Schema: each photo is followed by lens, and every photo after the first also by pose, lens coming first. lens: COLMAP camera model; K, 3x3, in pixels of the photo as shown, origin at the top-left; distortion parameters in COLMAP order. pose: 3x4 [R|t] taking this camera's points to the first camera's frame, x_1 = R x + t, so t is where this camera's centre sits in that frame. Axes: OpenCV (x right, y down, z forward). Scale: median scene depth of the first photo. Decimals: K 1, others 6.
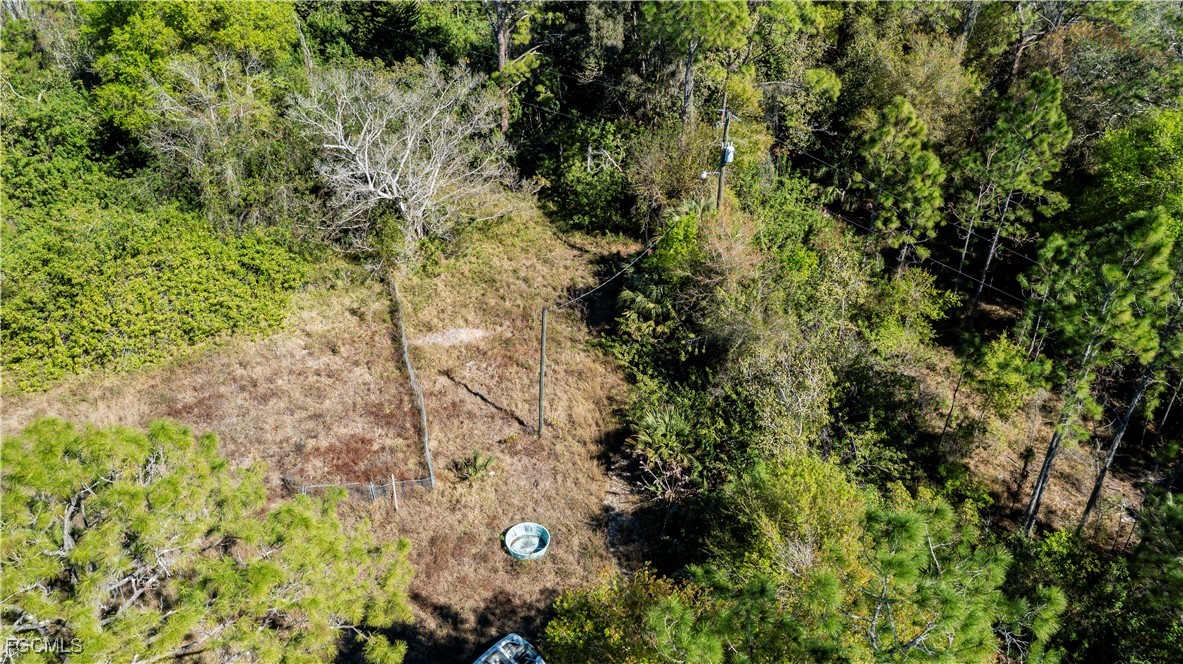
lens RADIAL K [[917.1, 0, 593.7], [0, 917.1, 330.1], [0, 0, 1]] dist [-0.014791, -0.000615]
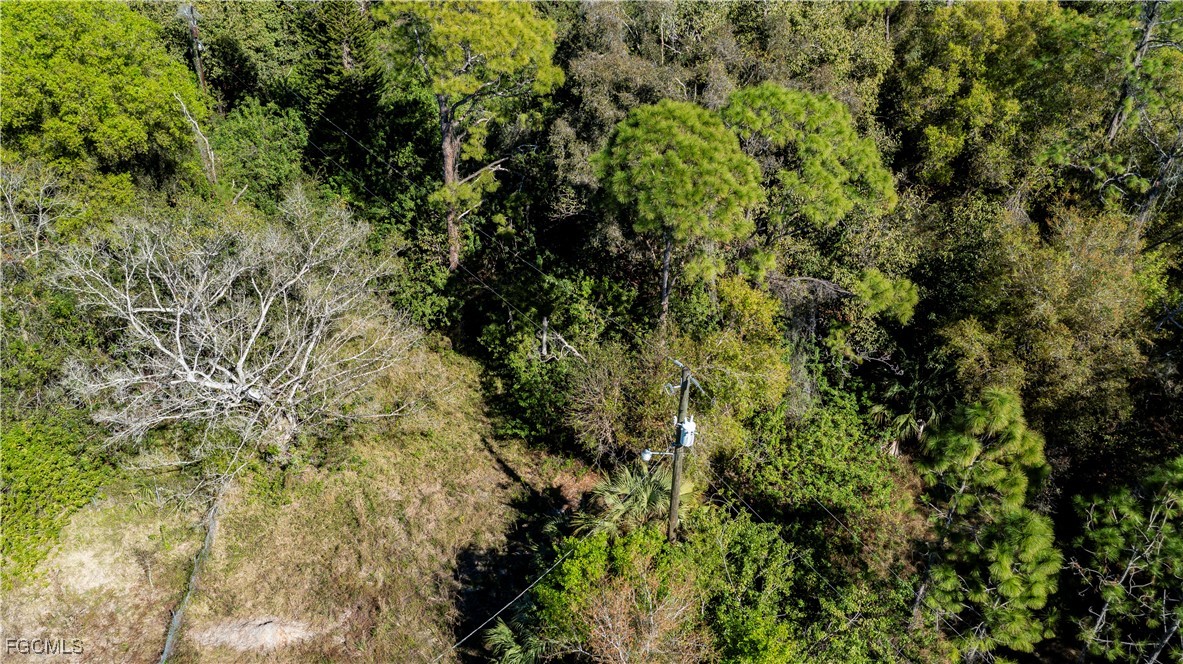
lens RADIAL K [[917.1, 0, 594.2], [0, 917.1, 341.5], [0, 0, 1]] dist [-0.014791, -0.000615]
pose [[0.982996, 0.111324, -0.146035, 0.134628], [-0.108837, 0.993747, 0.024937, -0.207027], [0.147898, -0.008619, 0.988965, 0.327900]]
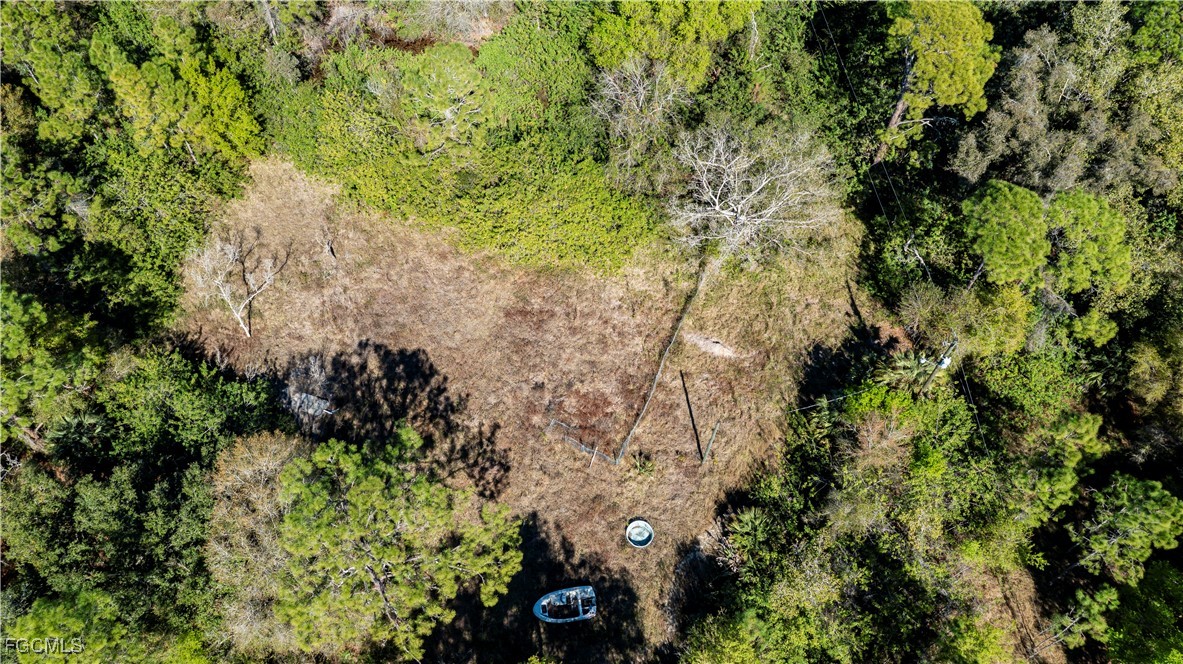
lens RADIAL K [[917.1, 0, 599.2], [0, 917.1, 338.9], [0, 0, 1]] dist [-0.014791, -0.000615]
pose [[0.776208, 0.541495, -0.322933, 0.133203], [-0.362293, 0.802276, 0.474444, -0.501943], [0.515990, -0.251271, 0.818912, -0.180703]]
